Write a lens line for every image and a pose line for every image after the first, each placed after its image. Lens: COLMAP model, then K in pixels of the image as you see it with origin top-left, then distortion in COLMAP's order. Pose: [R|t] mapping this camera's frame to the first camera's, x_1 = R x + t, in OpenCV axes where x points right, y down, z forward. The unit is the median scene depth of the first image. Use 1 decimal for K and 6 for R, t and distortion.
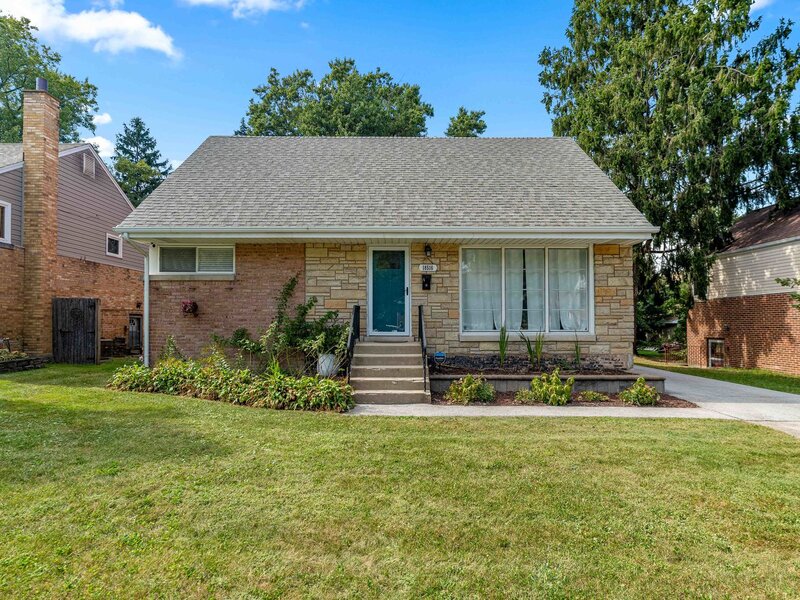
lens RADIAL K [[448.7, 0, 400.0], [0, 448.7, 300.0], [0, 0, 1]] dist [-0.006941, -0.001534]
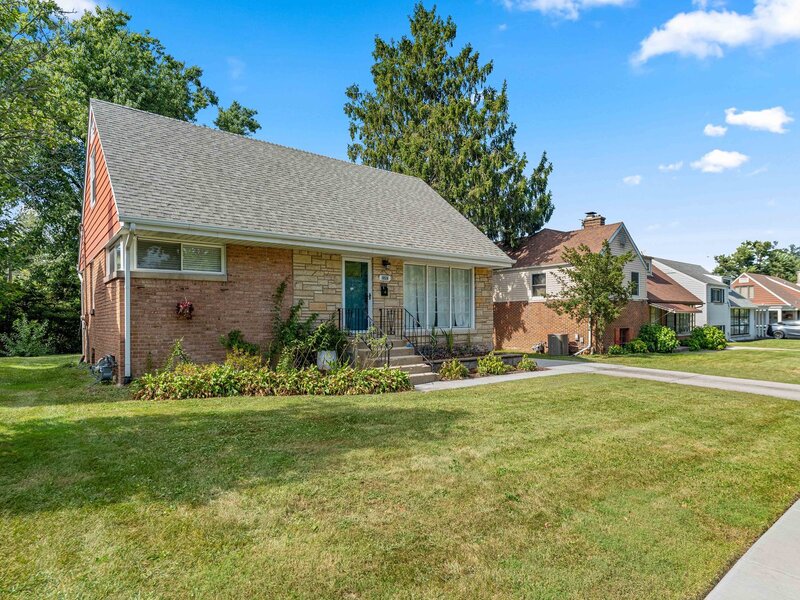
lens RADIAL K [[448.7, 0, 400.0], [0, 448.7, 300.0], [0, 0, 1]] dist [-0.006941, -0.001534]
pose [[0.791901, 0.019187, 0.610348, -0.658536], [-0.023890, 0.999714, -0.000430, -0.011742], [-0.610182, -0.014241, 0.792133, -0.007621]]
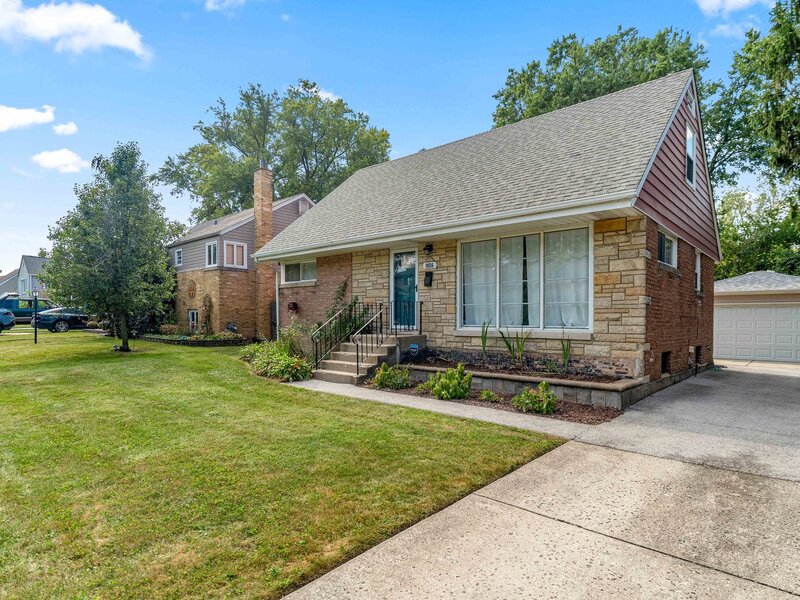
lens RADIAL K [[477.9, 0, 400.0], [0, 477.9, 300.0], [0, 0, 1]] dist [-0.027080, -0.000459]
pose [[0.726481, -0.023836, -0.686773, 0.779336], [0.025541, 0.999644, -0.007677, 0.016454], [0.686711, -0.011964, 0.726832, 0.135175]]
